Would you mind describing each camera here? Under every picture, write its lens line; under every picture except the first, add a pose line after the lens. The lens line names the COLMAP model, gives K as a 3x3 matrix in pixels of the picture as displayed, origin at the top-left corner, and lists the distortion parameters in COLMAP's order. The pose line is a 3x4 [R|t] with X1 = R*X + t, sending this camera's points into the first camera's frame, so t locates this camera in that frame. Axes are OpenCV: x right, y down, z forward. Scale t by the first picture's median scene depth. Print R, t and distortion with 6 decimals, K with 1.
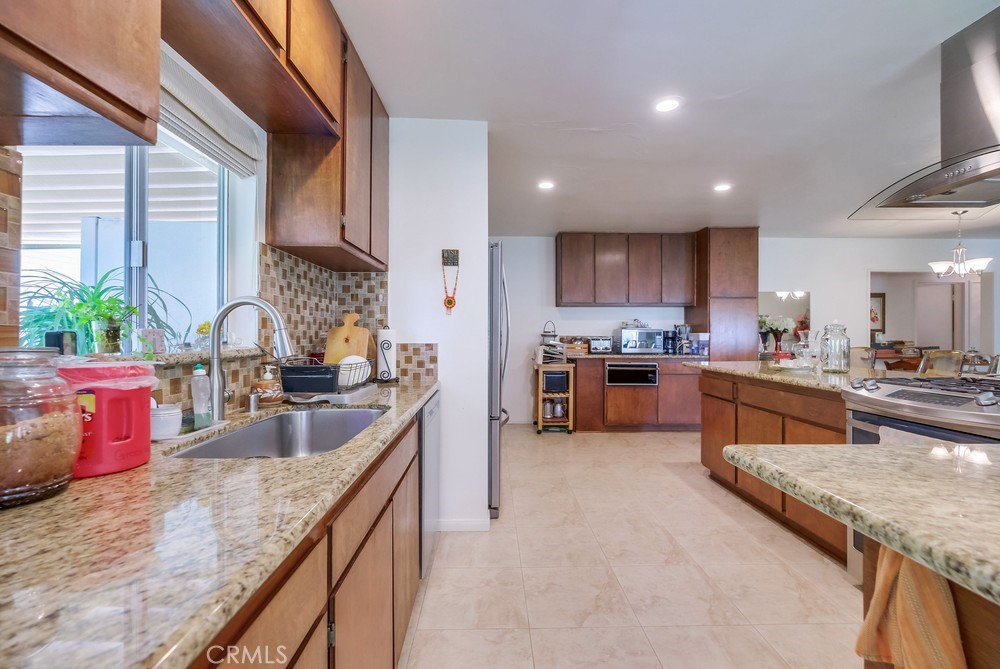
lens RADIAL K [[435.6, 0, 516.7], [0, 435.6, 332.6], [0, 0, 1]] dist [-0.000582, 0.000399]
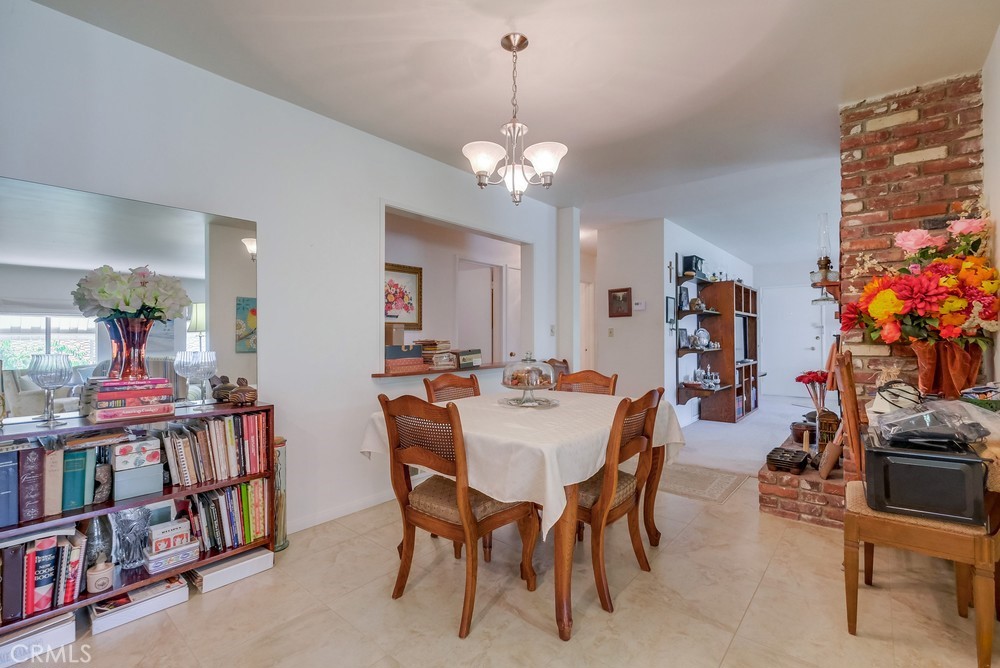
lens RADIAL K [[454.3, 0, 496.0], [0, 454.3, 330.7], [0, 0, 1]] dist [0.002349, 0.000830]
pose [[0.690661, 0.002848, 0.723173, 0.516322], [-0.000966, 0.999995, -0.003016, 0.007657], [-0.723178, 0.001384, 0.690660, 0.535790]]
